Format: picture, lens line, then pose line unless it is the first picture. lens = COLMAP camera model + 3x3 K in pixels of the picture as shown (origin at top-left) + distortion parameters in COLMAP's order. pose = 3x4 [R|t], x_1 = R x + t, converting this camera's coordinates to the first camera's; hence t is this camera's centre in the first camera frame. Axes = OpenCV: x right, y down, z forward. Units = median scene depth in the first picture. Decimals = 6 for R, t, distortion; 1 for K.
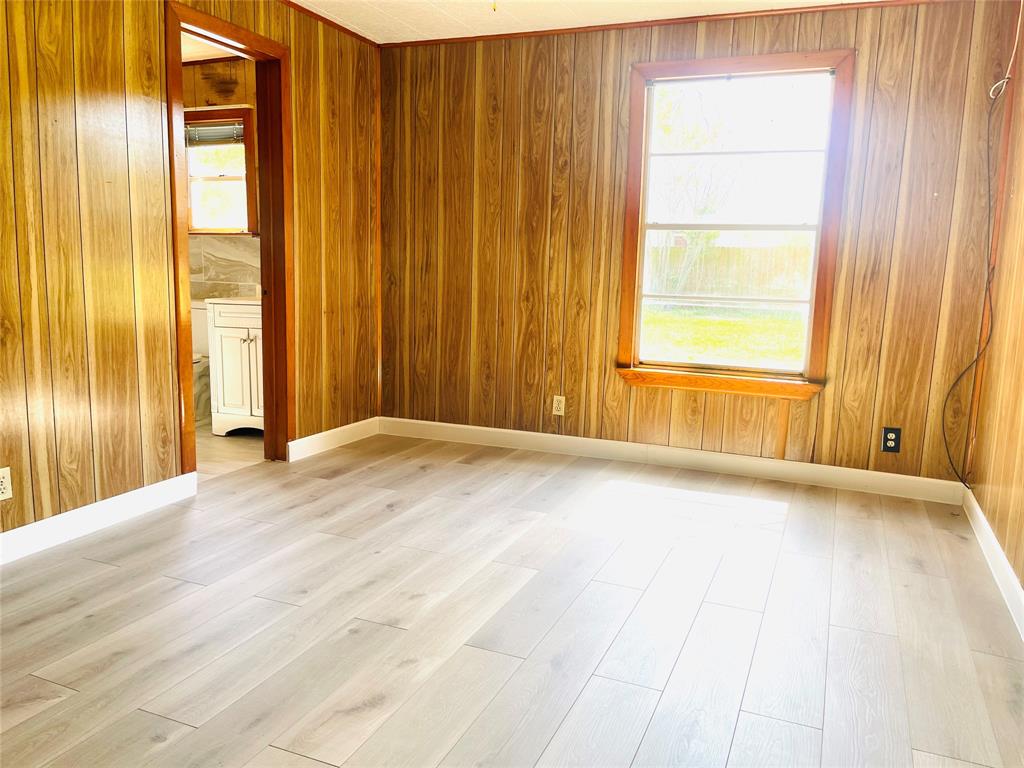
lens RADIAL K [[784.7, 0, 512.8], [0, 784.7, 381.6], [0, 0, 1]] dist [0.005745, 0.001101]
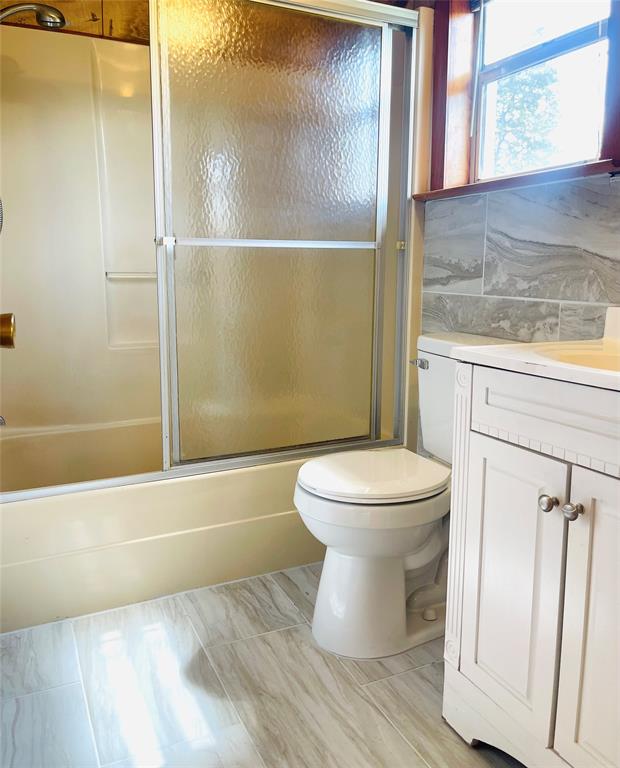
lens RADIAL K [[634.9, 0, 310.3], [0, 634.9, 382.8], [0, 0, 1]] dist [0.014342, 0.003993]
pose [[0.749161, 0.093015, -0.655825, -0.229787], [-0.084607, 0.995419, 0.044531, -0.088130], [0.656963, 0.022126, 0.753598, 0.678182]]
